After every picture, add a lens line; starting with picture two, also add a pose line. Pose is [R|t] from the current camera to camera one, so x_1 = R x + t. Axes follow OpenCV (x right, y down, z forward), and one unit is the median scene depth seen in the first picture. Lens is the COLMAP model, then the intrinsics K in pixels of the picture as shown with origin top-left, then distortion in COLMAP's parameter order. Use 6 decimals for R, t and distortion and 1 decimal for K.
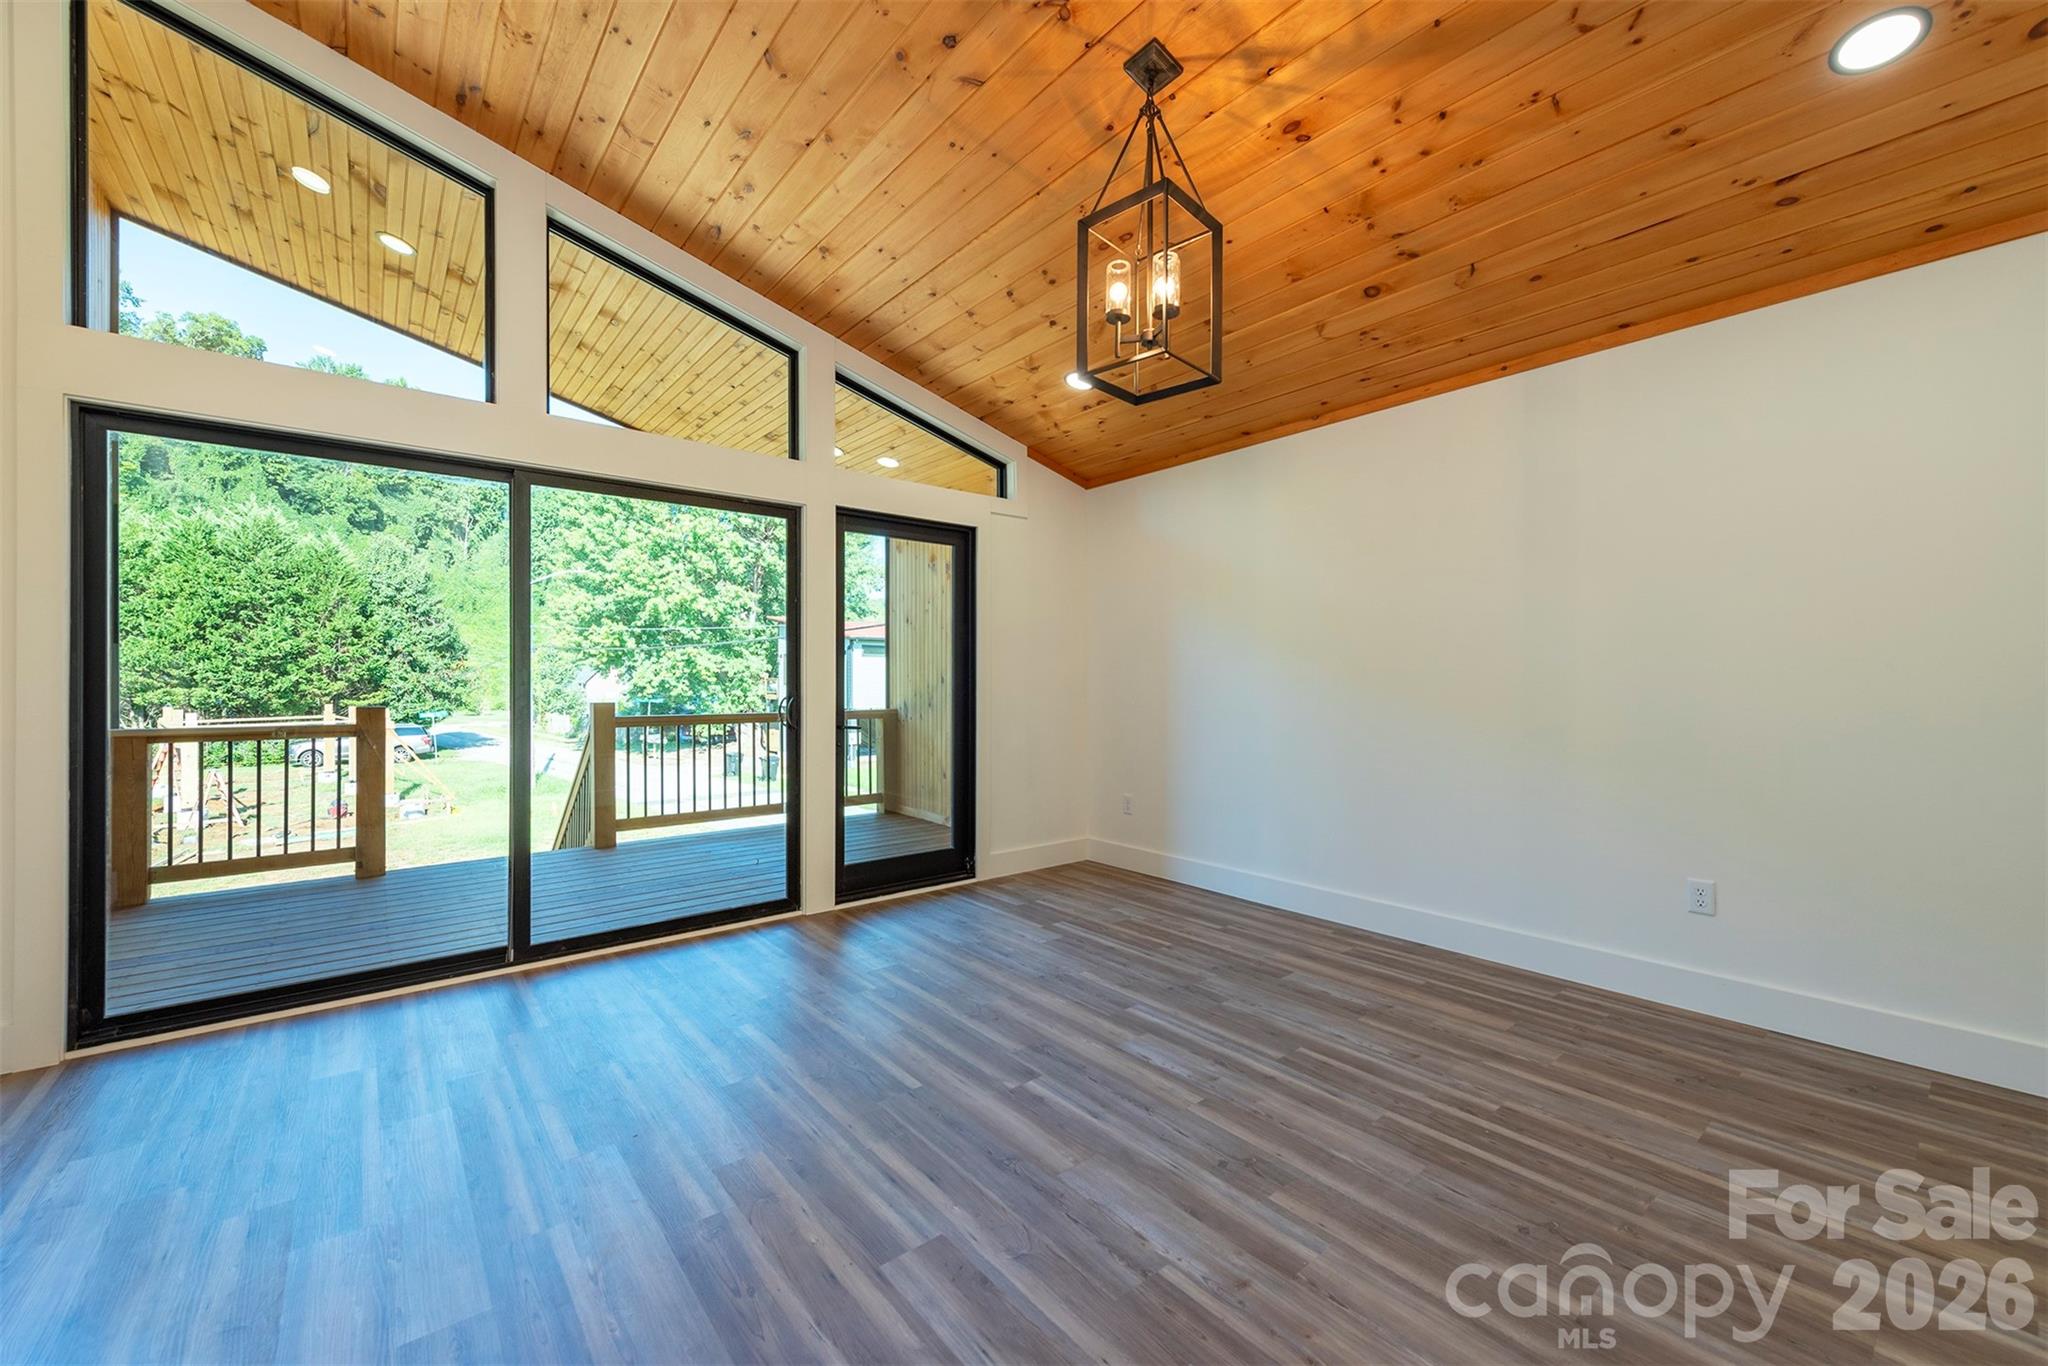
lens RADIAL K [[815.7, 0, 1021.8], [0, 815.7, 682.5], [0, 0, 1]] dist [-0.000069, -0.001663]
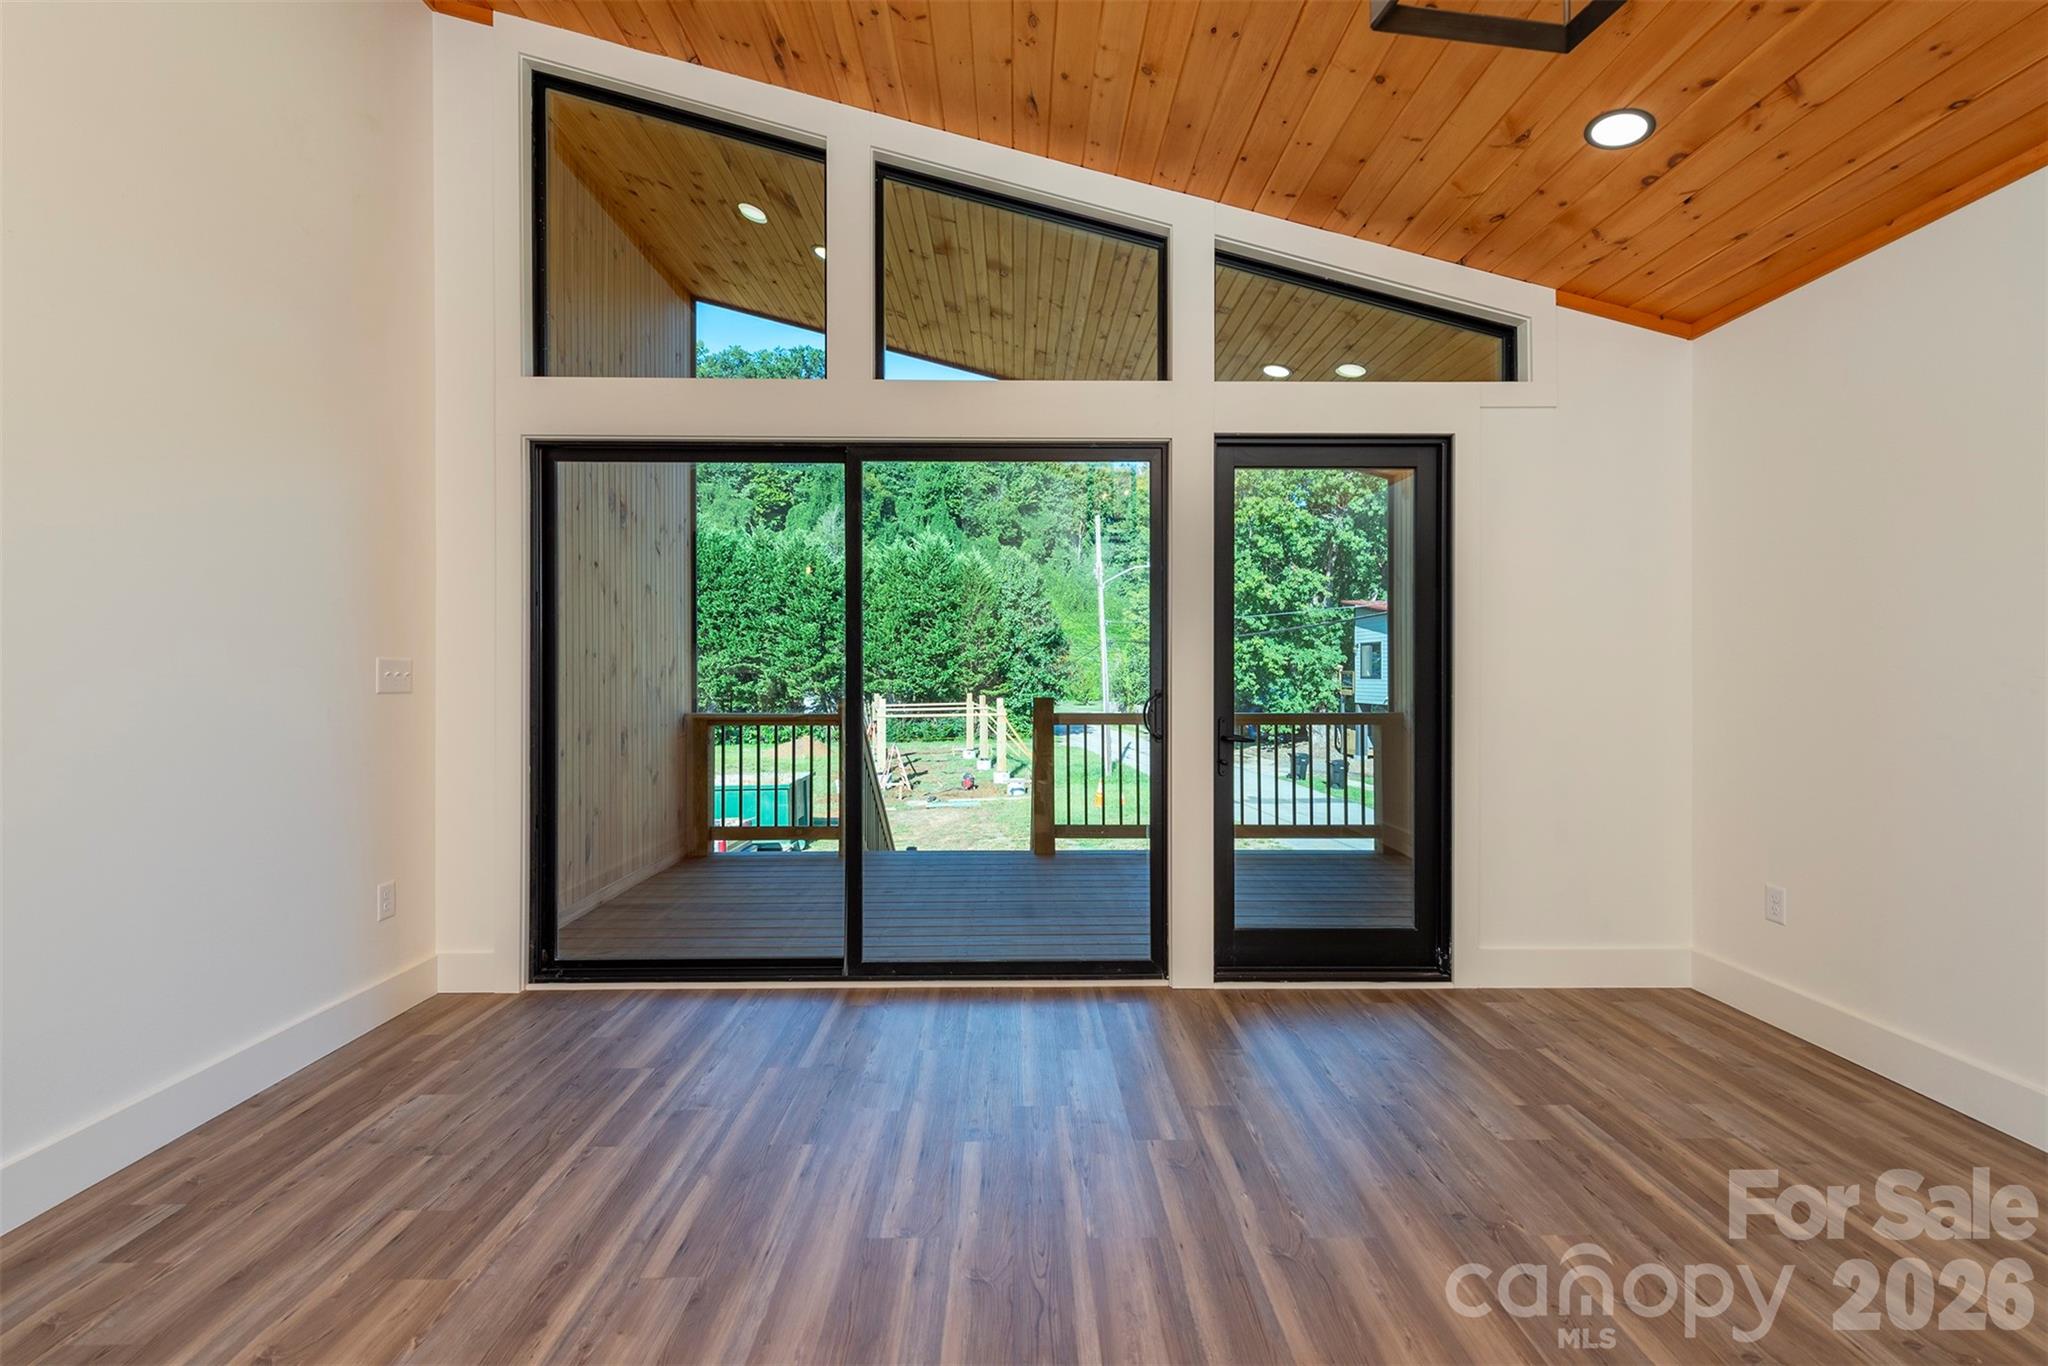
lens RADIAL K [[877.2, 0, 1027.2], [0, 877.2, 675.9], [0, 0, 1]] dist [0.007502, -0.001482]
pose [[0.776201, 0.001503, -0.630484, 0.100170], [-0.001201, 0.999999, 0.000906, -0.000919], [0.630485, 0.000054, 0.776202, 0.210048]]
